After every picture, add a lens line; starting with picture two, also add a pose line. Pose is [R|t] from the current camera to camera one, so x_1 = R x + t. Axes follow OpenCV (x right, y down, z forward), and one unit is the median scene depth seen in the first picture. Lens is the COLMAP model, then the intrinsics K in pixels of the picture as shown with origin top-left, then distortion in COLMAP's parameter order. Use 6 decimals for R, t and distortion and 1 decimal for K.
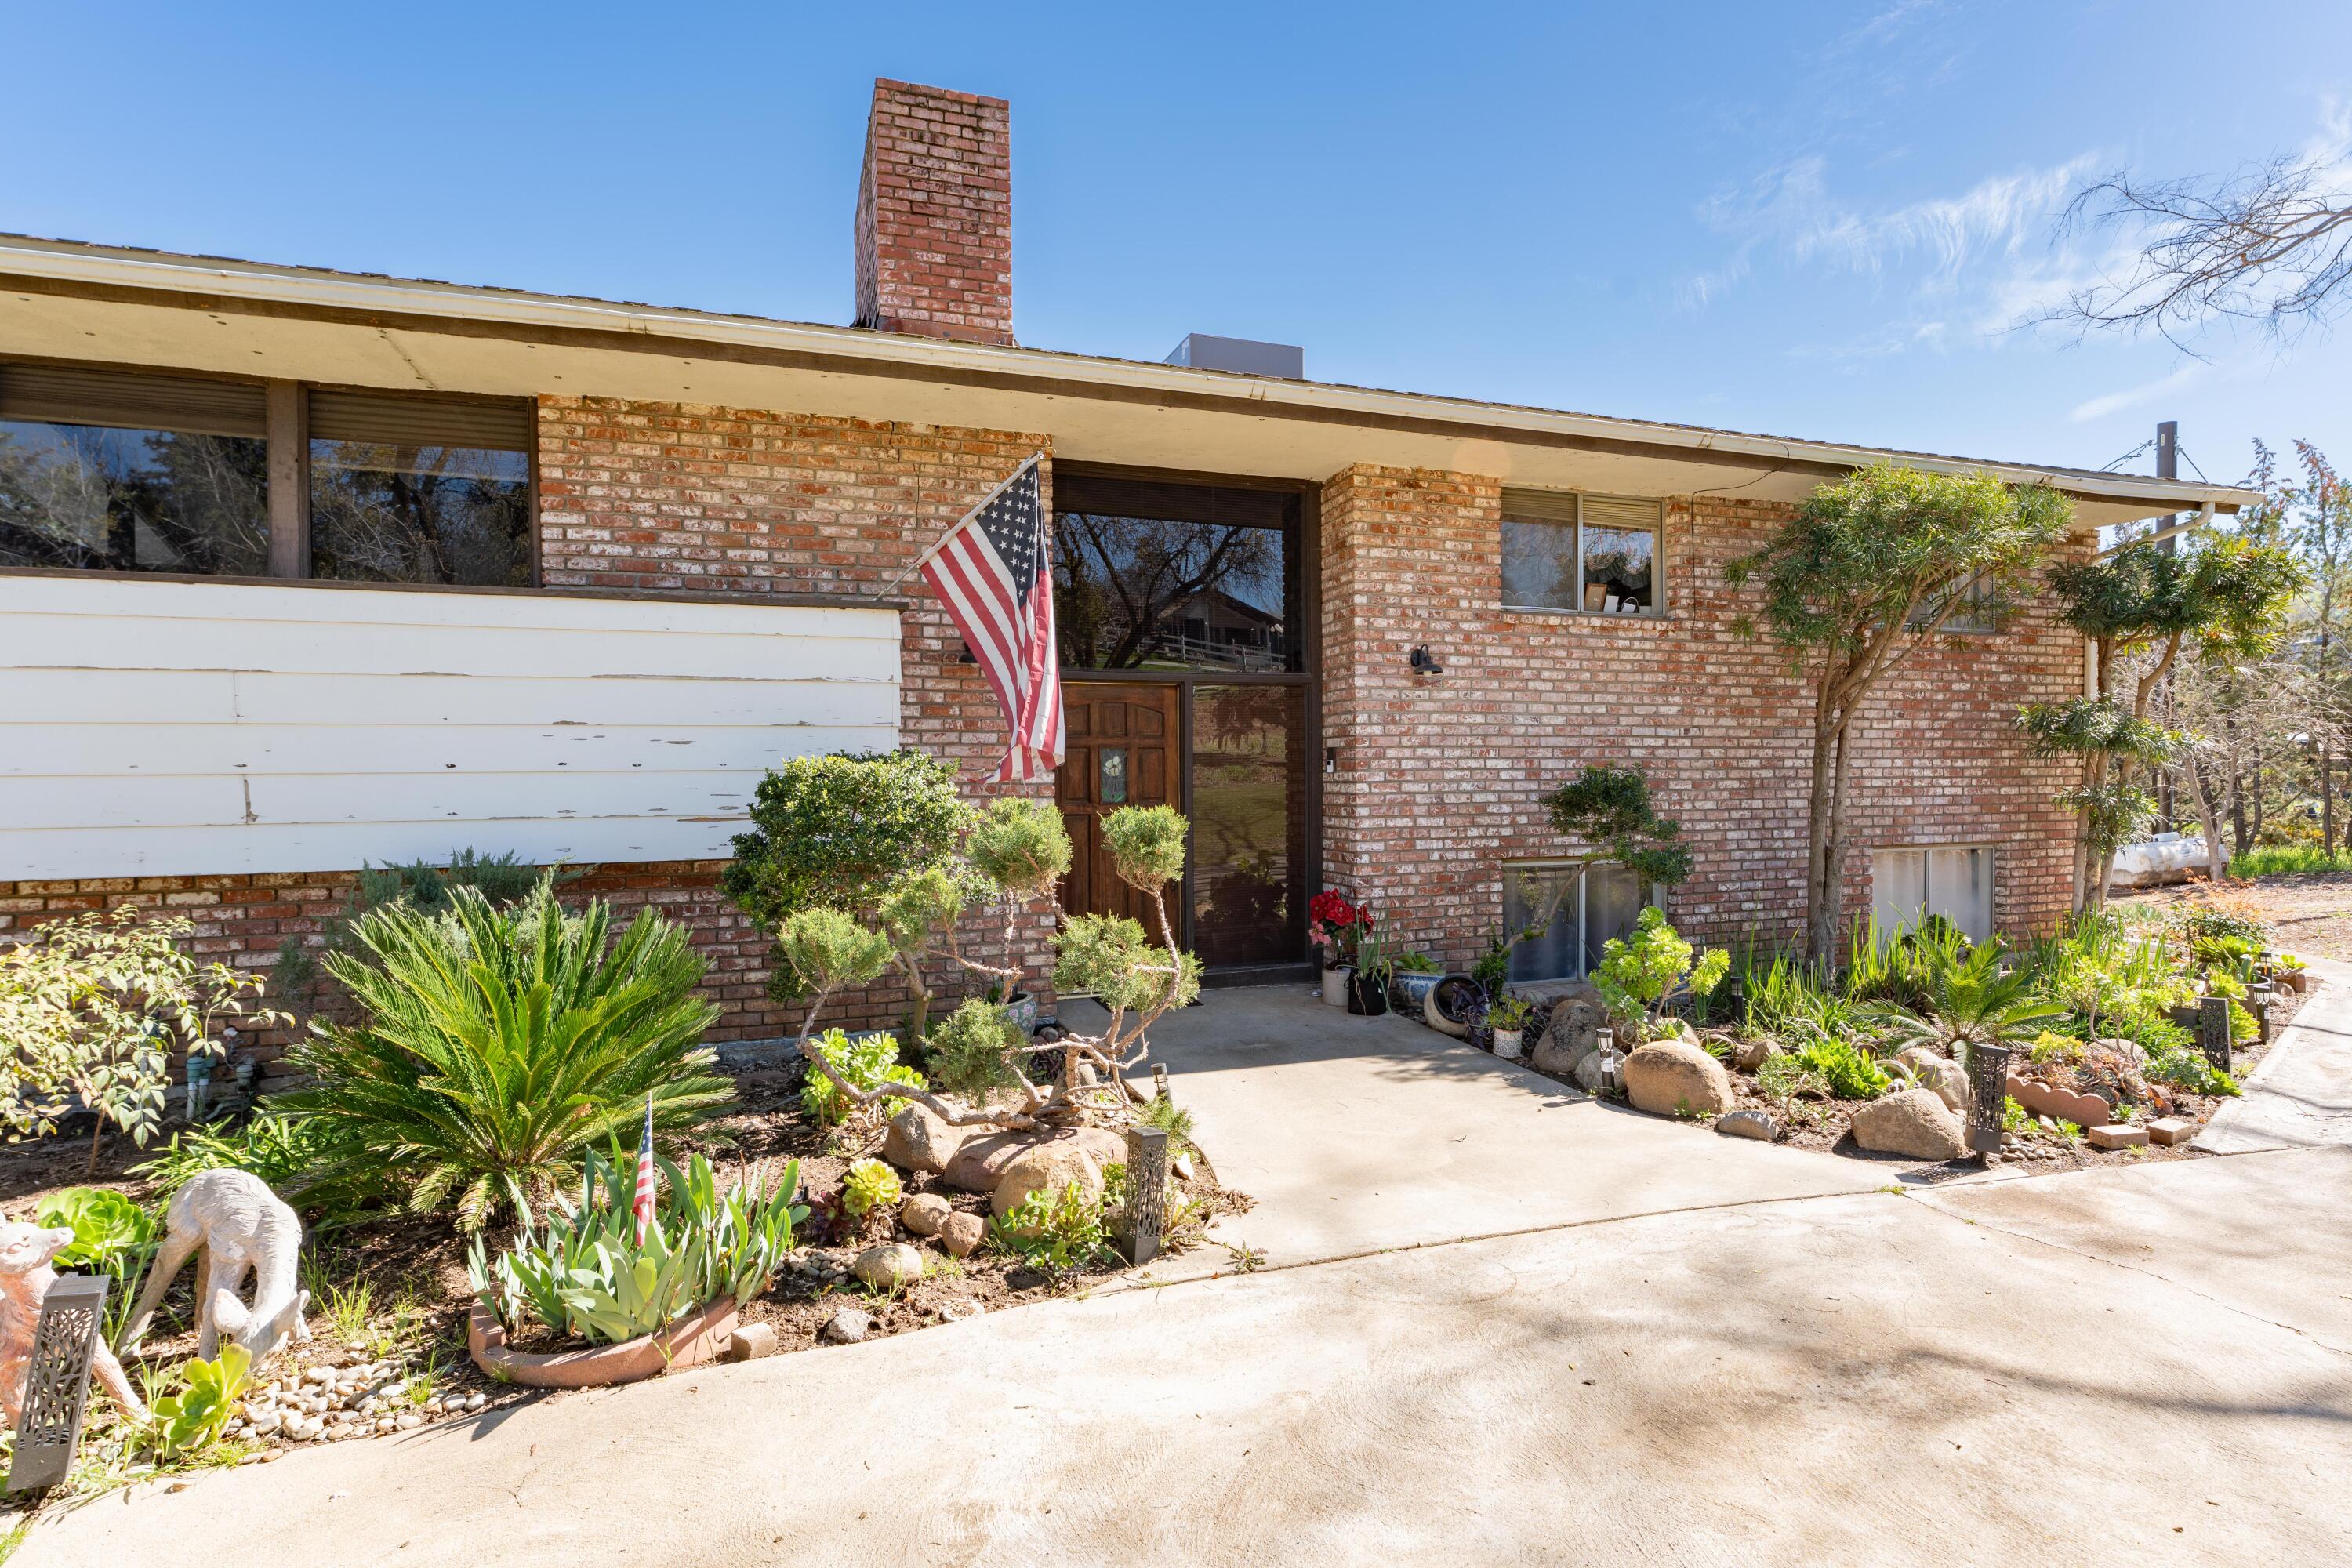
lens RADIAL K [[1122.1, 0, 1180.5], [0, 1122.1, 780.3], [0, 0, 1]] dist [-0.000053, -0.002091]
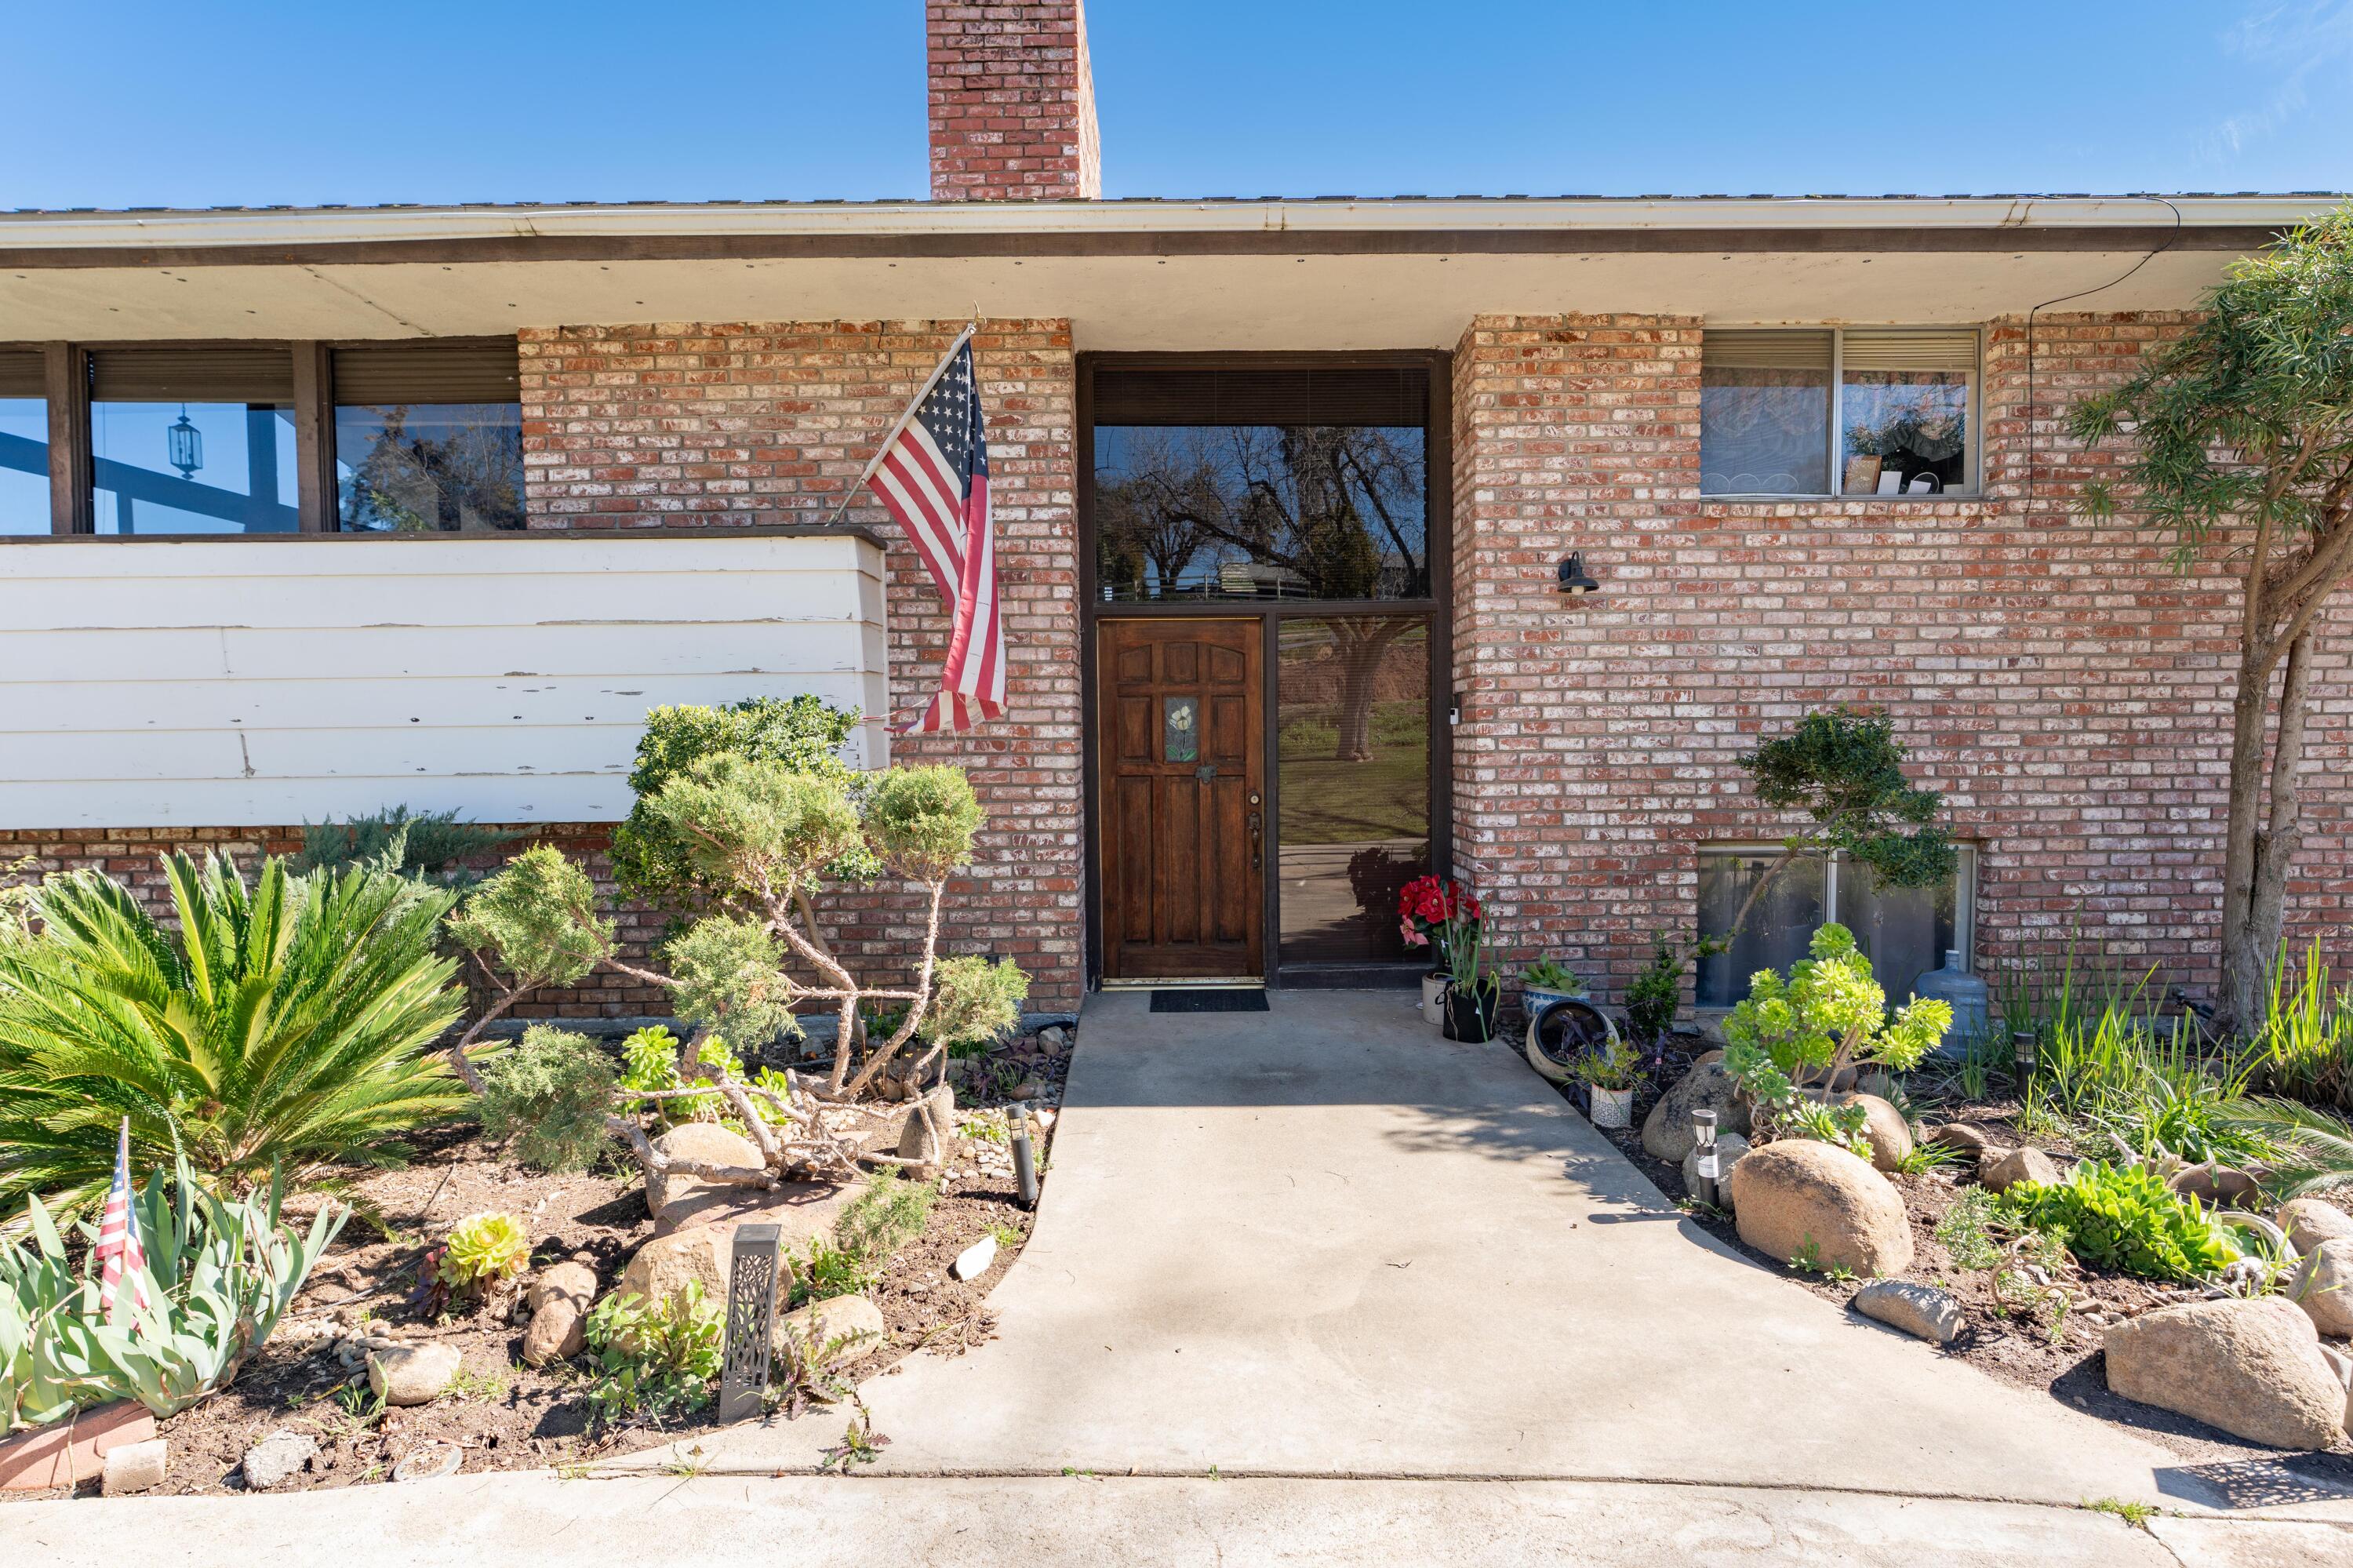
lens RADIAL K [[1122.6, 0, 1171.1], [0, 1122.6, 781.0], [0, 0, 1]] dist [-0.000053, -0.002091]
pose [[0.948334, 0.010024, -0.317116, 0.243456], [0.001296, 0.999370, 0.035464, 0.005561], [0.317272, -0.034042, 0.947723, 0.245103]]
